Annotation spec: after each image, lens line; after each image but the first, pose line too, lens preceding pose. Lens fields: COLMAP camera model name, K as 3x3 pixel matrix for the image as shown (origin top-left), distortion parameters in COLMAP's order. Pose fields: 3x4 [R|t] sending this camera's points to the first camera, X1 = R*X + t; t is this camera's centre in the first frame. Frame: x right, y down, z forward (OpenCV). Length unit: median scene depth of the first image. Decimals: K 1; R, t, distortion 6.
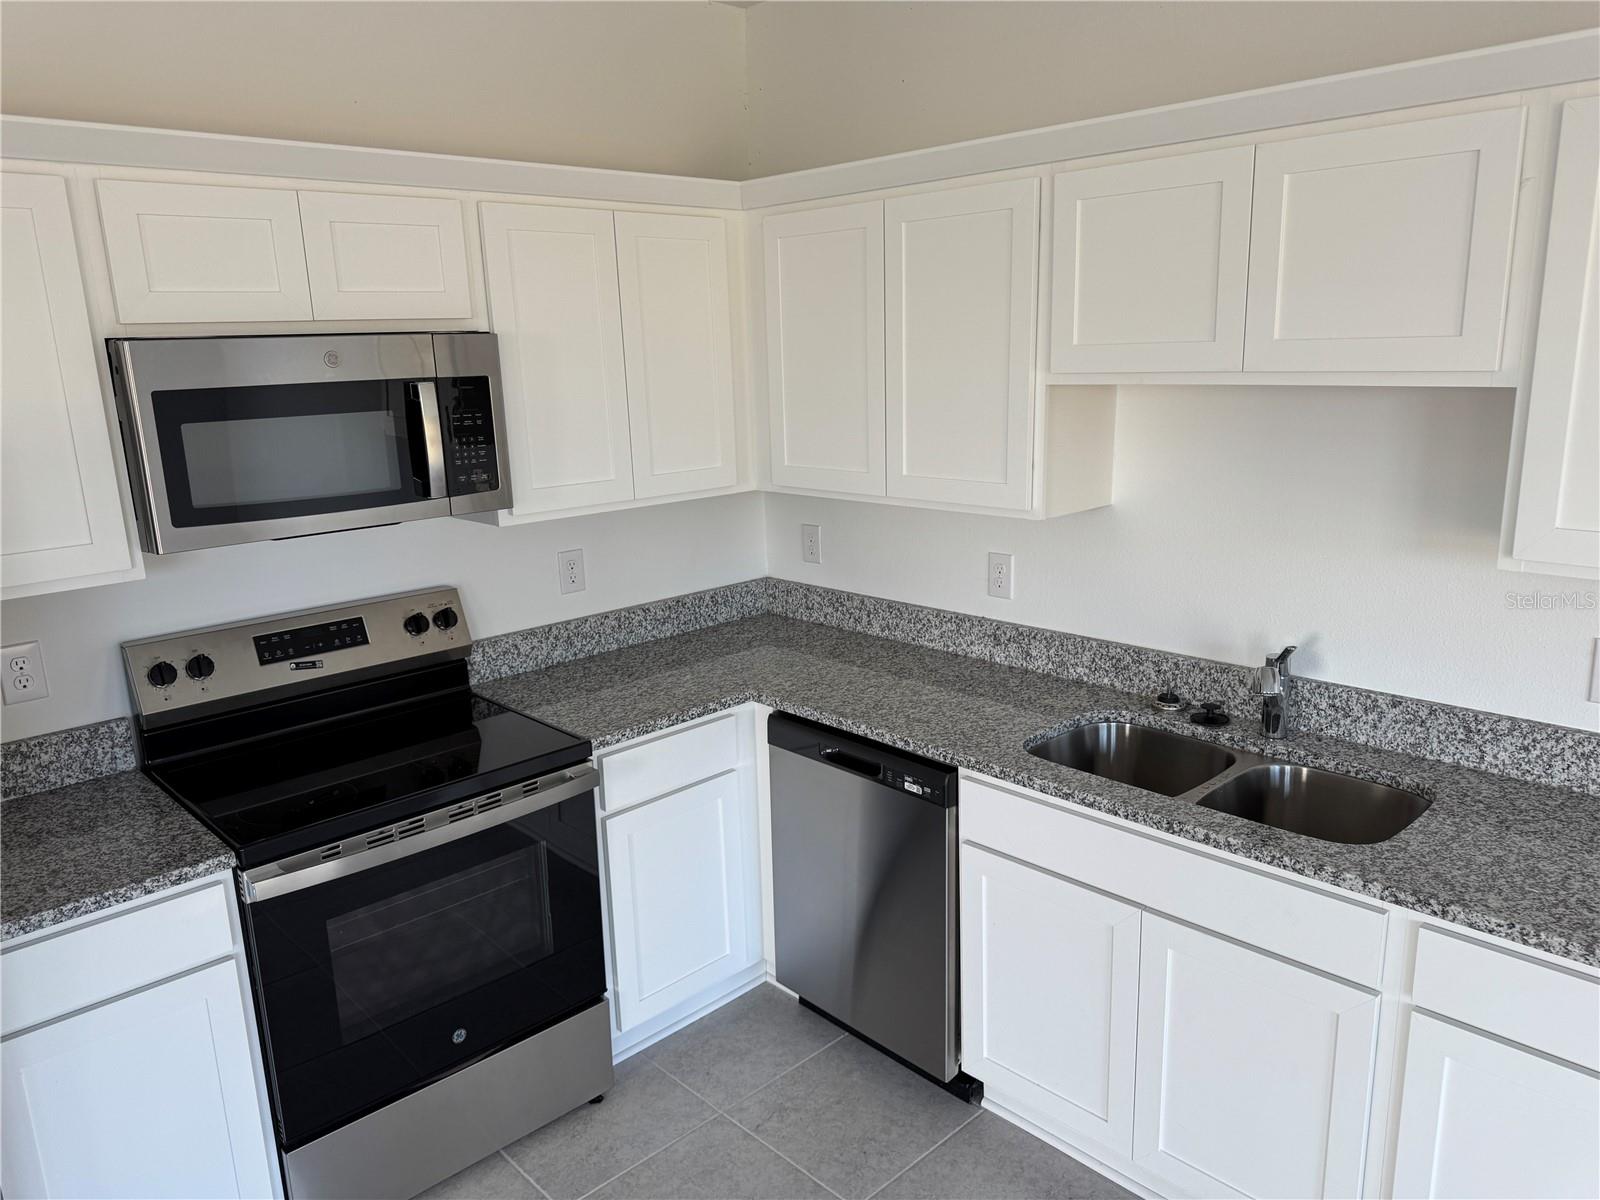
lens RADIAL K [[1124.0, 0, 797.4], [0, 1124.0, 595.1], [0, 0, 1]] dist [0.020418, -0.021857]
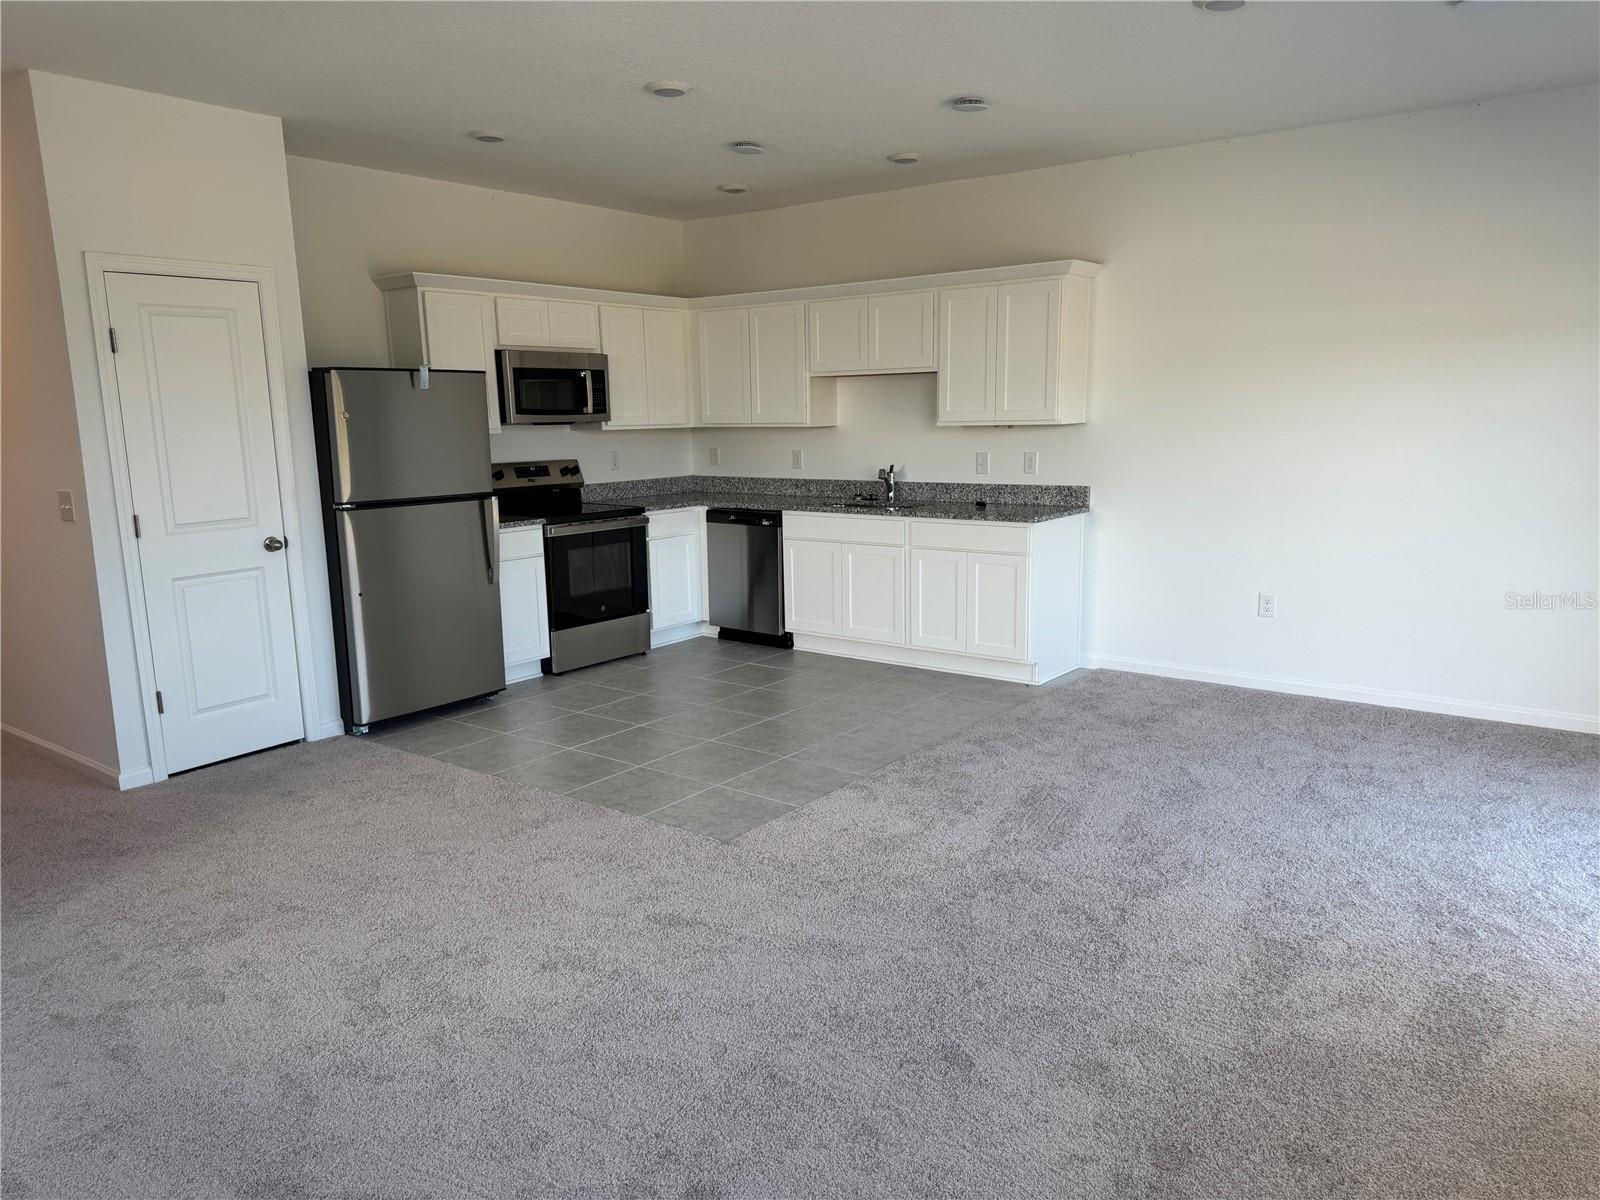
lens RADIAL K [[1124.0, 0, 798.6], [0, 1124.0, 607.1], [0, 0, 1]] dist [0.020418, -0.021857]
pose [[0.987668, -0.013878, 0.155945, -0.231423], [0.022258, 0.998393, -0.052120, 0.490468], [-0.154971, 0.054948, 0.986390, -1.590231]]
